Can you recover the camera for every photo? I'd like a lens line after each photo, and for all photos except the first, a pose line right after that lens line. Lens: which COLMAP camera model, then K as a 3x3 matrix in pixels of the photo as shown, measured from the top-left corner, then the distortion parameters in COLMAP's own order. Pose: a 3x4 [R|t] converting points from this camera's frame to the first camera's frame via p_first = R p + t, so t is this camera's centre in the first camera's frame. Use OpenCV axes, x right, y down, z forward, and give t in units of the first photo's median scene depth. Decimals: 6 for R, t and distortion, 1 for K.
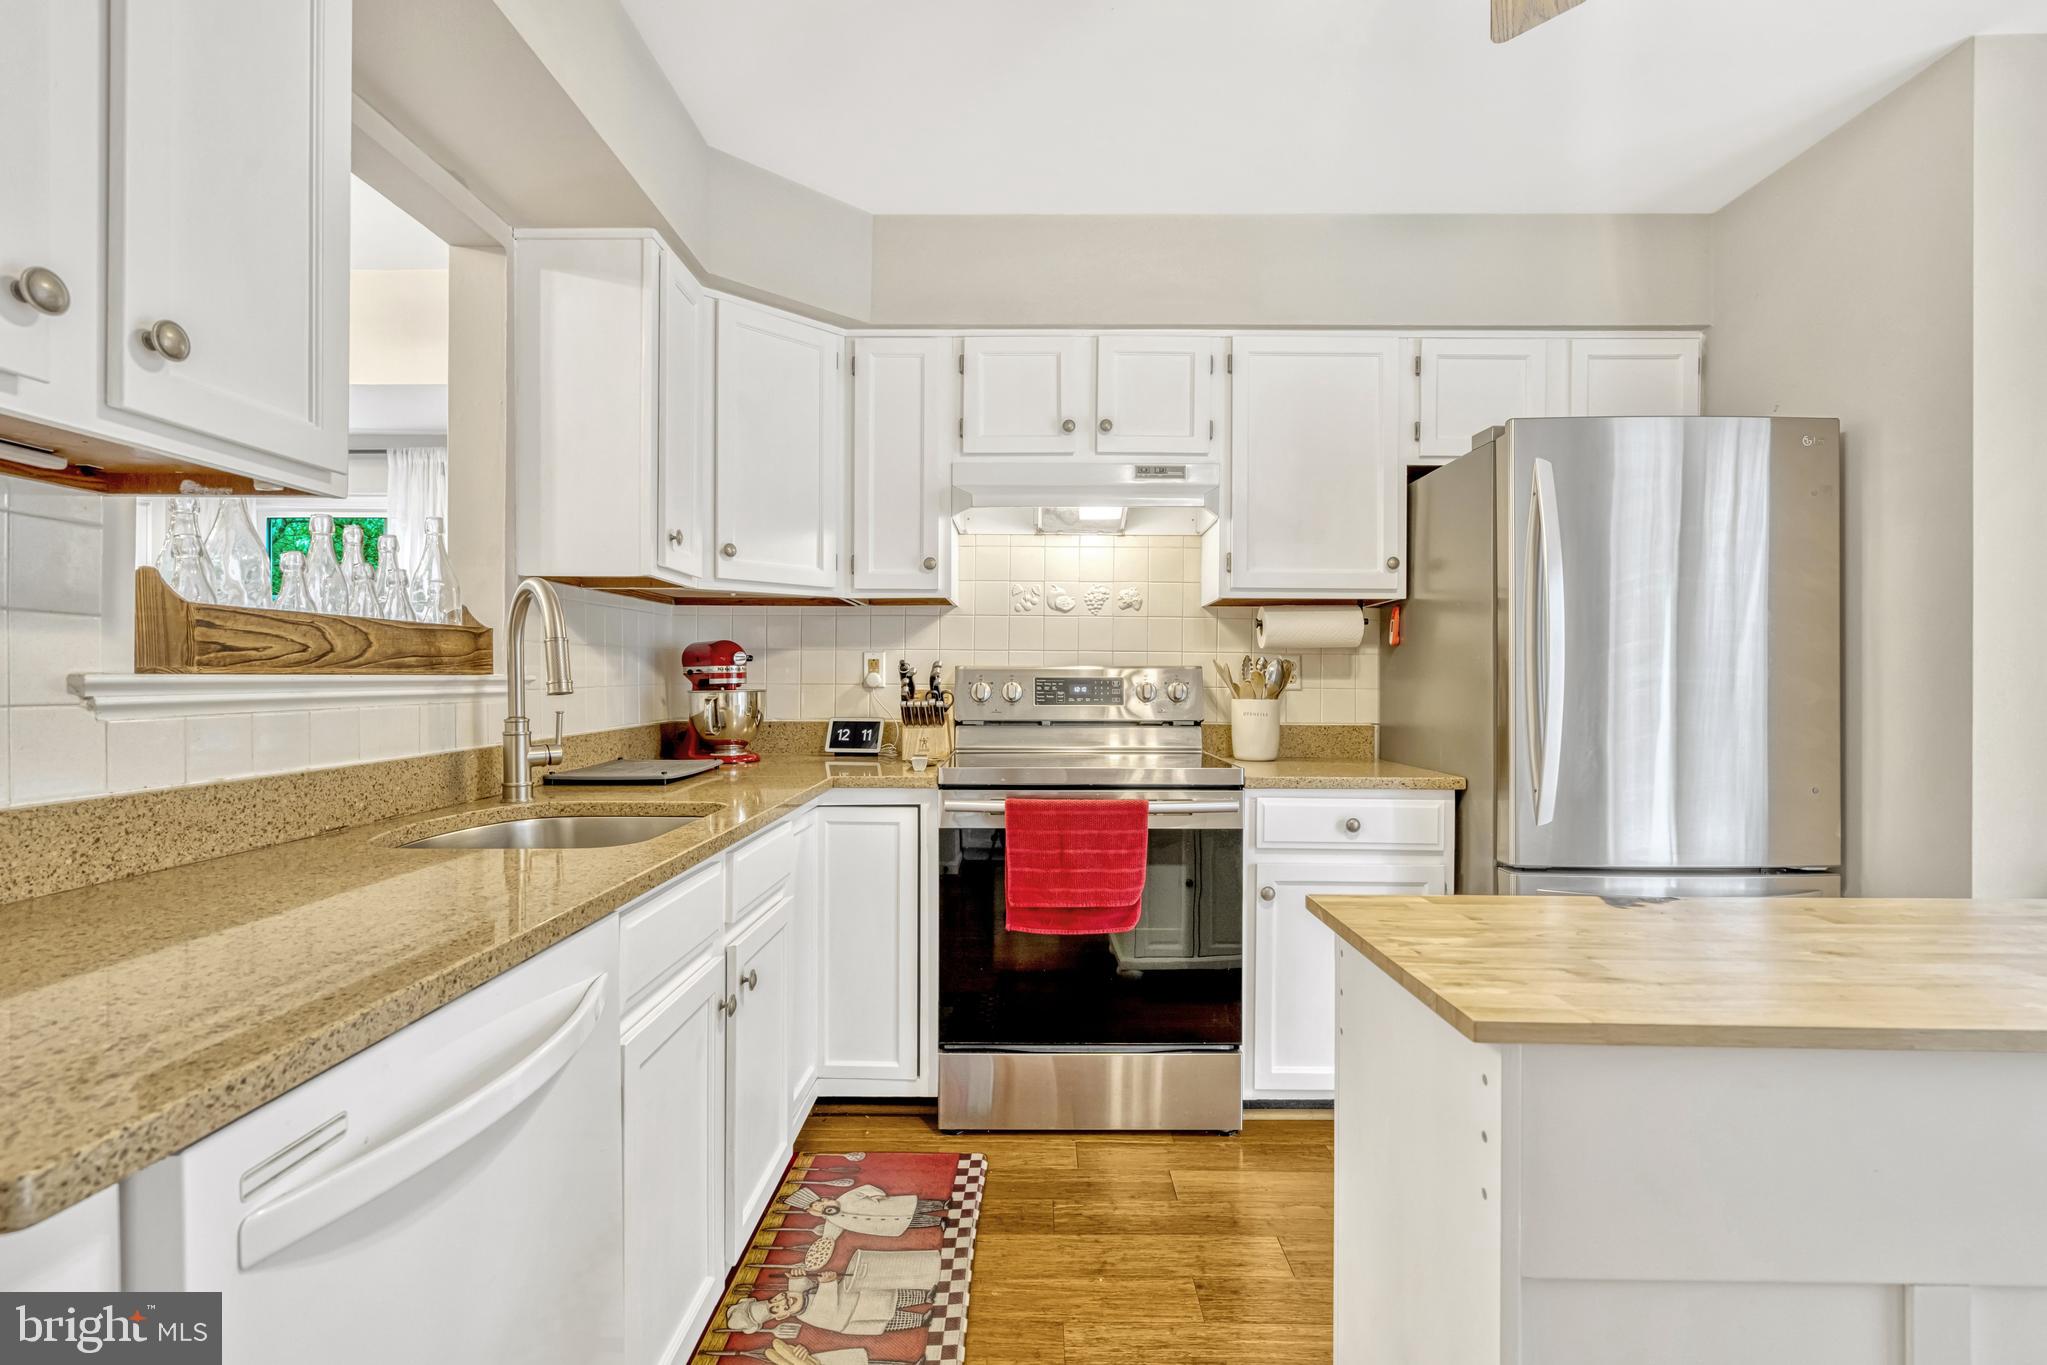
lens RADIAL K [[944.9, 0, 1021.7], [0, 944.9, 681.4], [0, 0, 1]] dist [-0.002289, 0.002634]
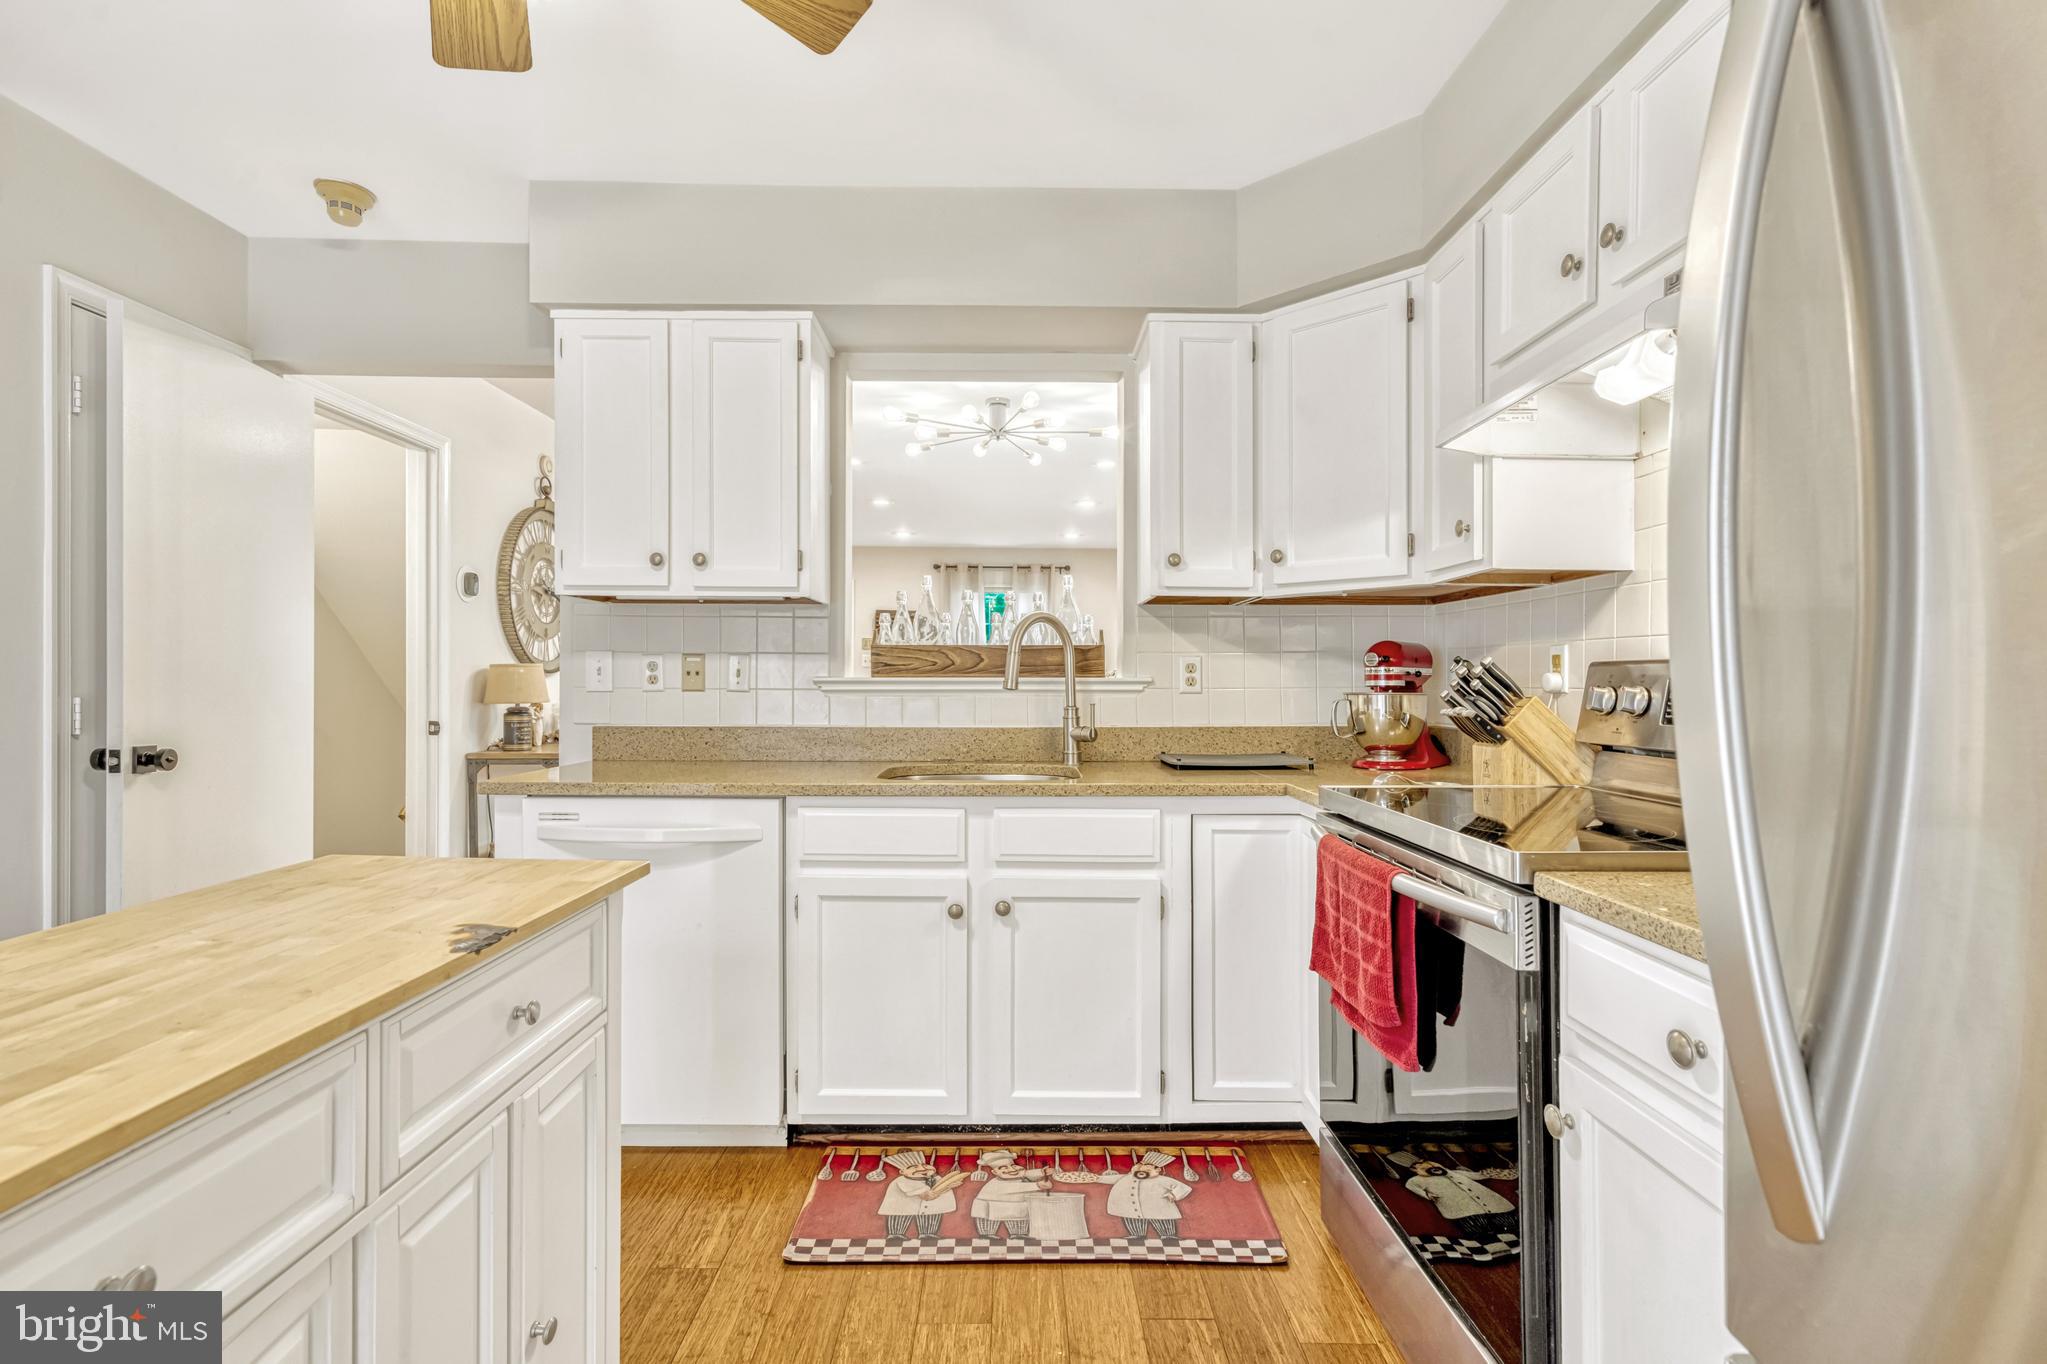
lens RADIAL K [[944.9, 0, 1026.4], [0, 944.9, 686.6], [0, 0, 1]] dist [-0.002289, 0.002634]
pose [[0.026527, 0.004804, -0.999637, 0.651830], [-0.006042, 0.999971, 0.004645, 0.000615], [0.999630, 0.005917, 0.026555, 0.630836]]
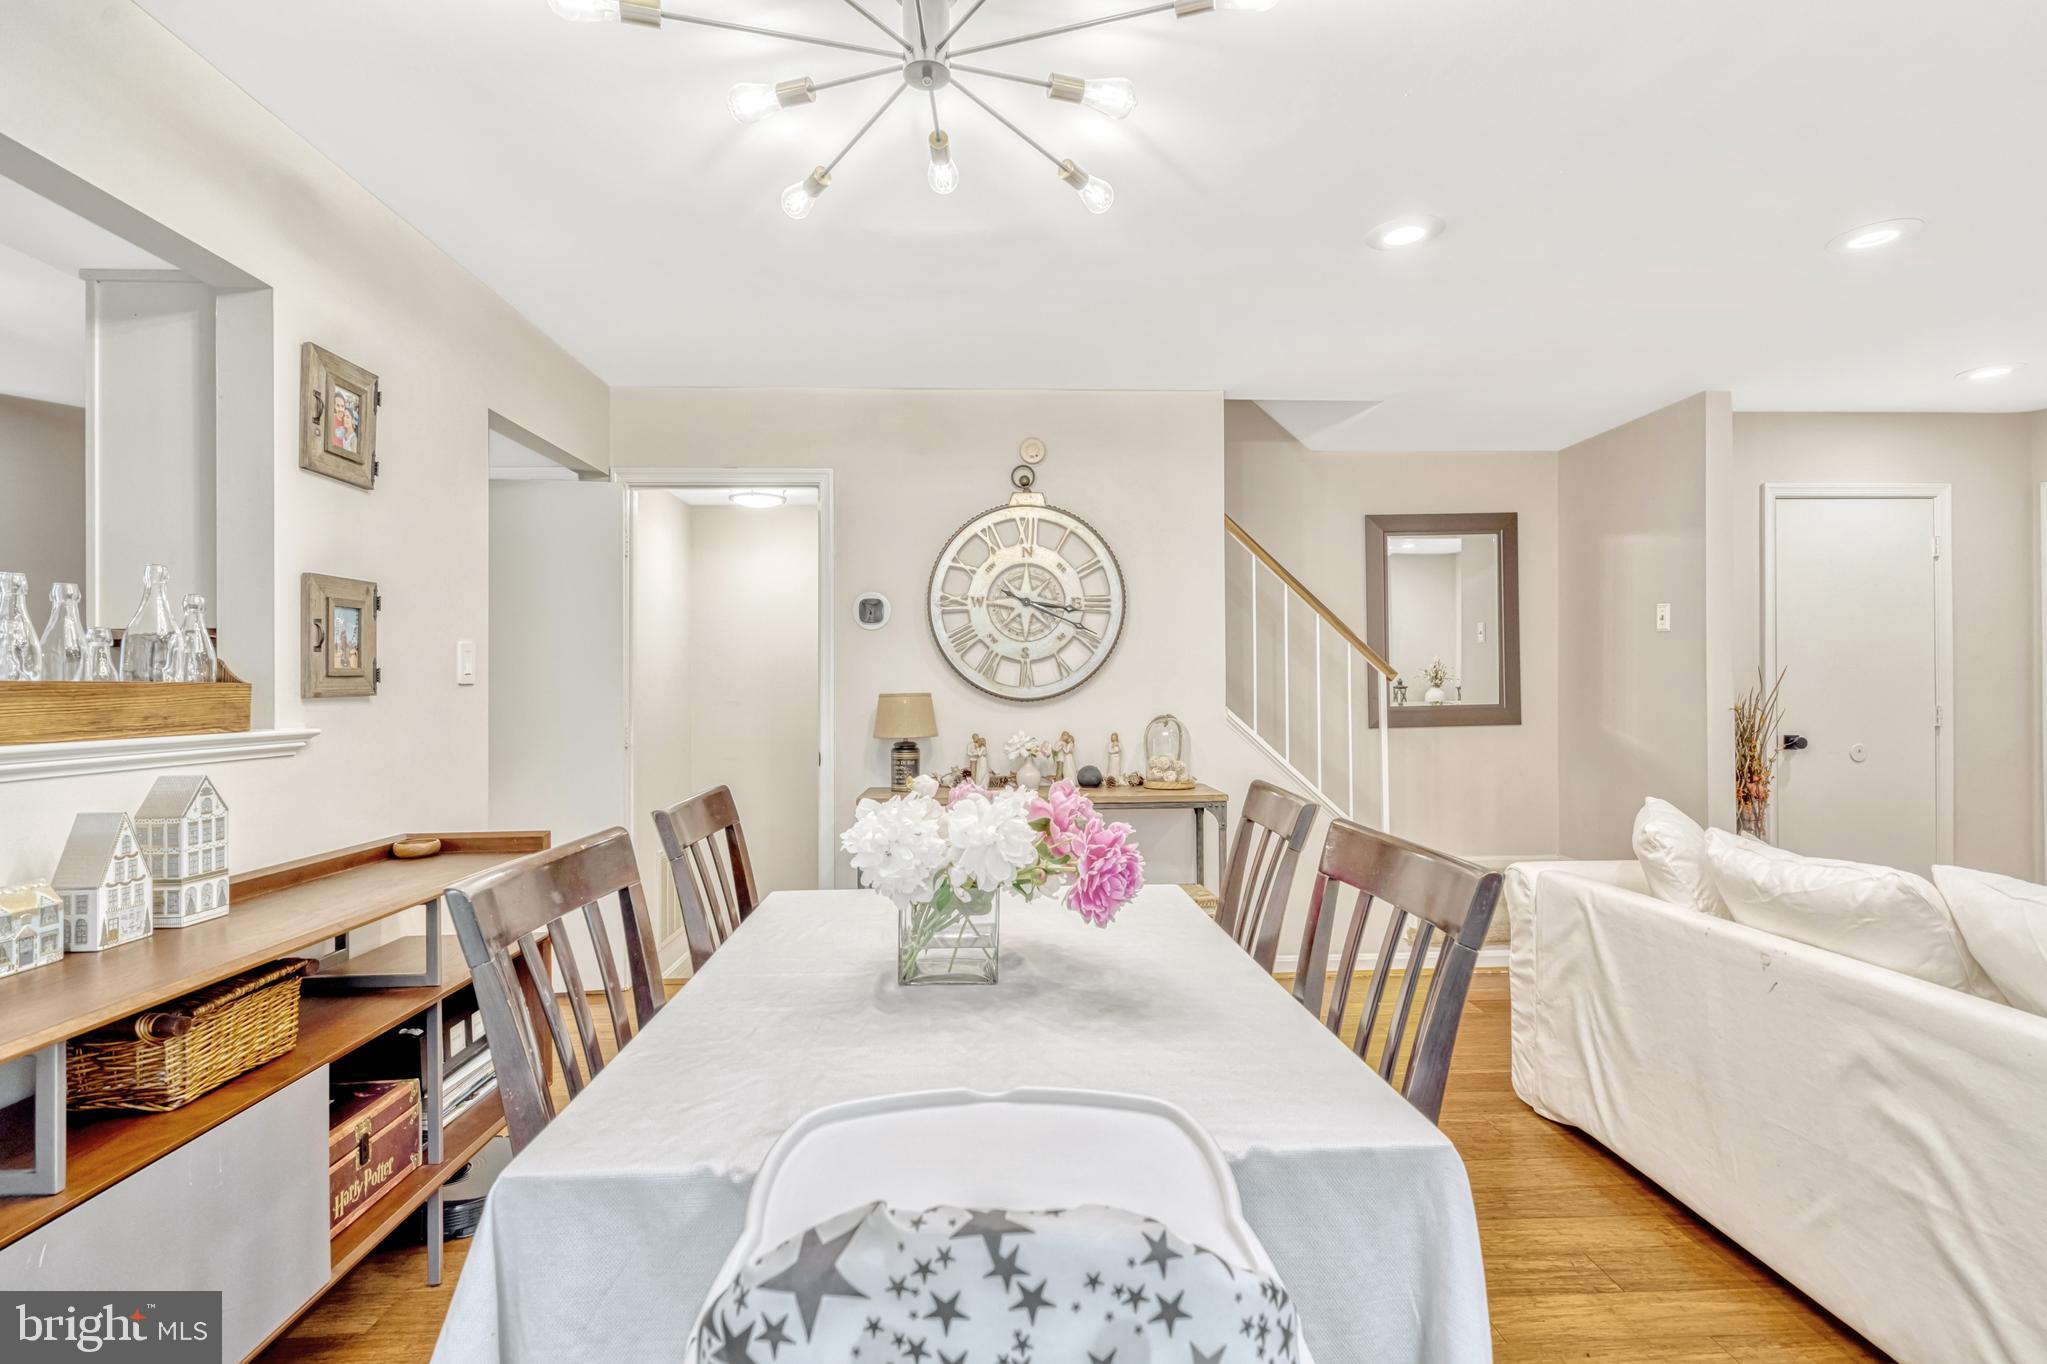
lens RADIAL K [[944.9, 0, 1016.7], [0, 944.9, 684.4], [0, 0, 1]] dist [-0.002289, 0.002634]
pose [[-0.998949, 0.005135, -0.045548, -1.023468], [0.005171, 0.999986, -0.000671, -0.036134], [0.045544, -0.000905, -0.998962, 1.231699]]
